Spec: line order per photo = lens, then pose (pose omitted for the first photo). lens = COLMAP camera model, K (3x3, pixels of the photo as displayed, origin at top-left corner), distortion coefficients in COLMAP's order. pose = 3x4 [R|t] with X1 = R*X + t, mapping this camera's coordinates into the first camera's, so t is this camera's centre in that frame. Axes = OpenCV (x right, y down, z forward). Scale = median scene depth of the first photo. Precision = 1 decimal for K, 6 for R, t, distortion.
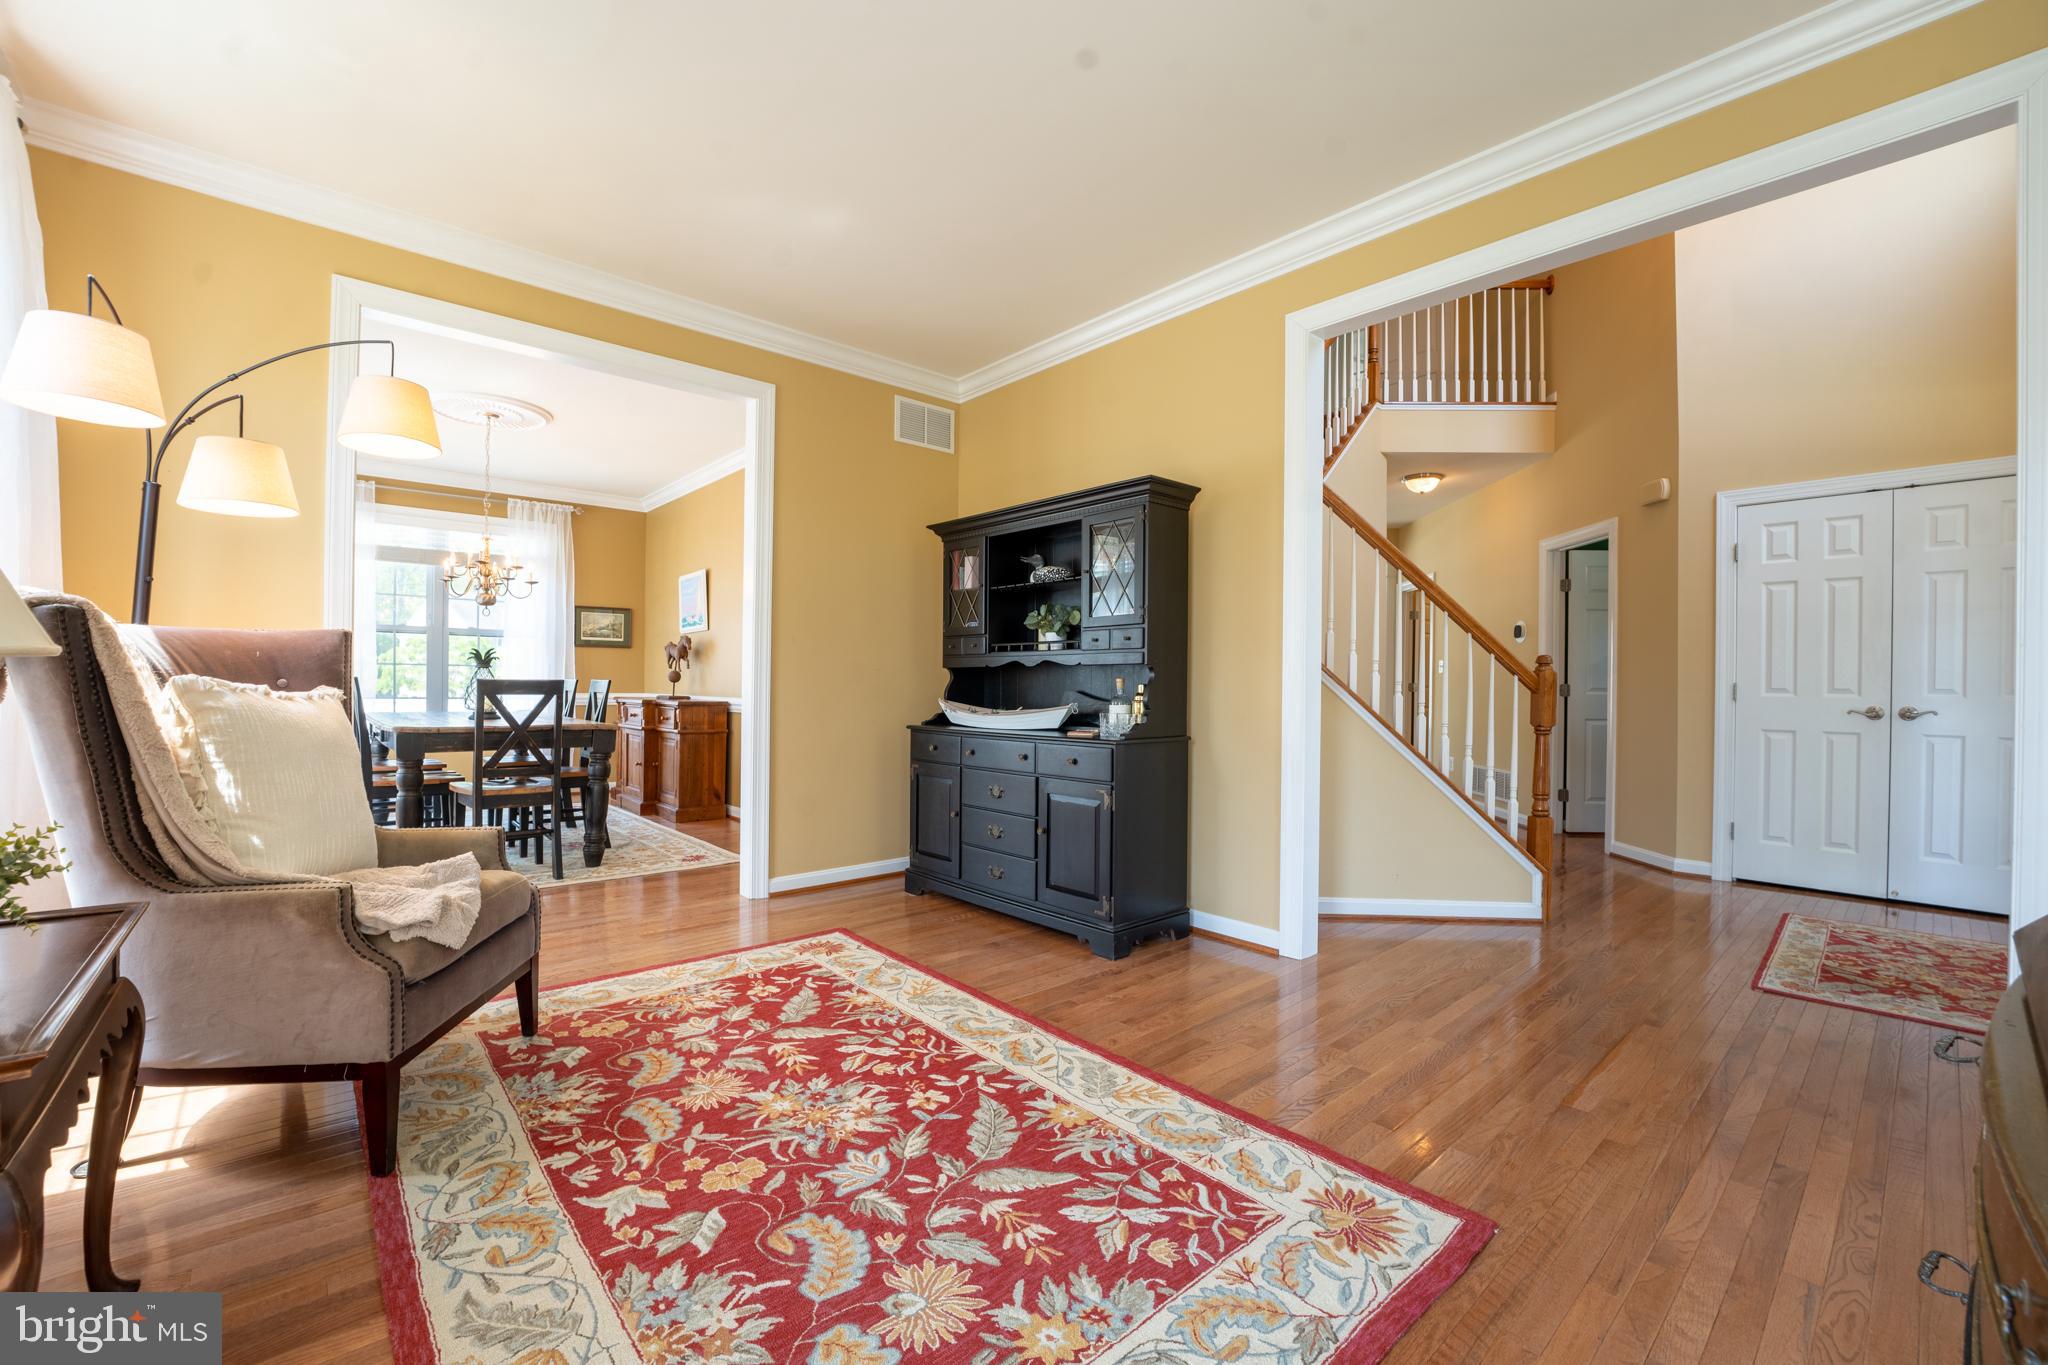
lens RADIAL K [[843.9, 0, 997.2], [0, 843.9, 690.6], [0, 0, 1]] dist [-0.029210, 0.003838]
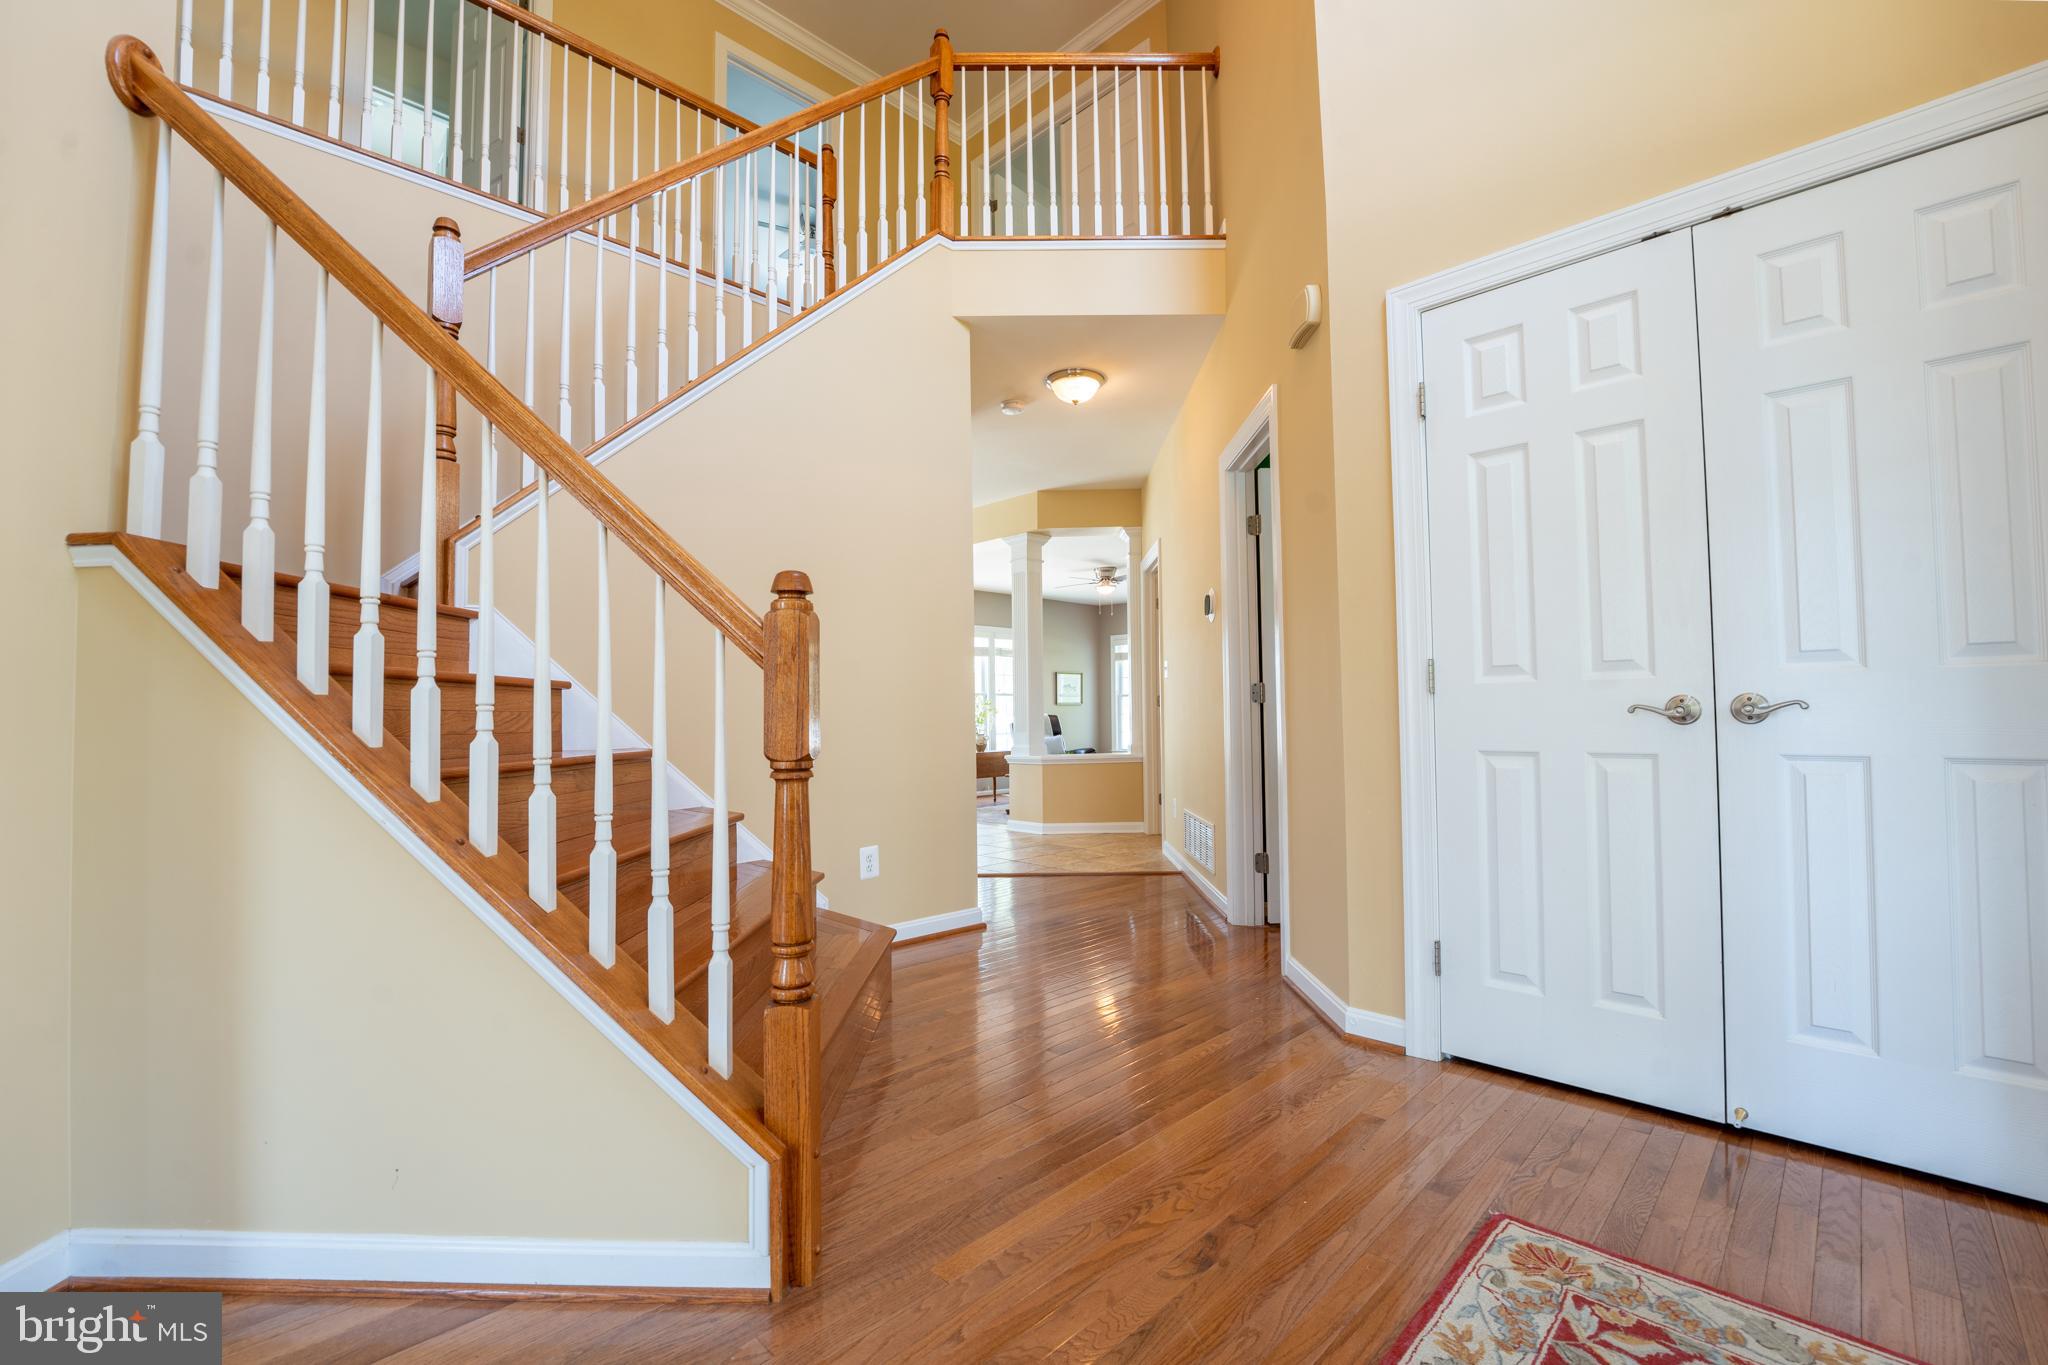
lens RADIAL K [[843.9, 0, 1014.7], [0, 843.9, 689.7], [0, 0, 1]] dist [-0.029210, 0.003838]
pose [[0.998212, -0.020105, 0.056295, 0.625894], [0.022178, 0.999090, -0.036436, 0.023088], [-0.055511, 0.037620, 0.997749, 0.520094]]
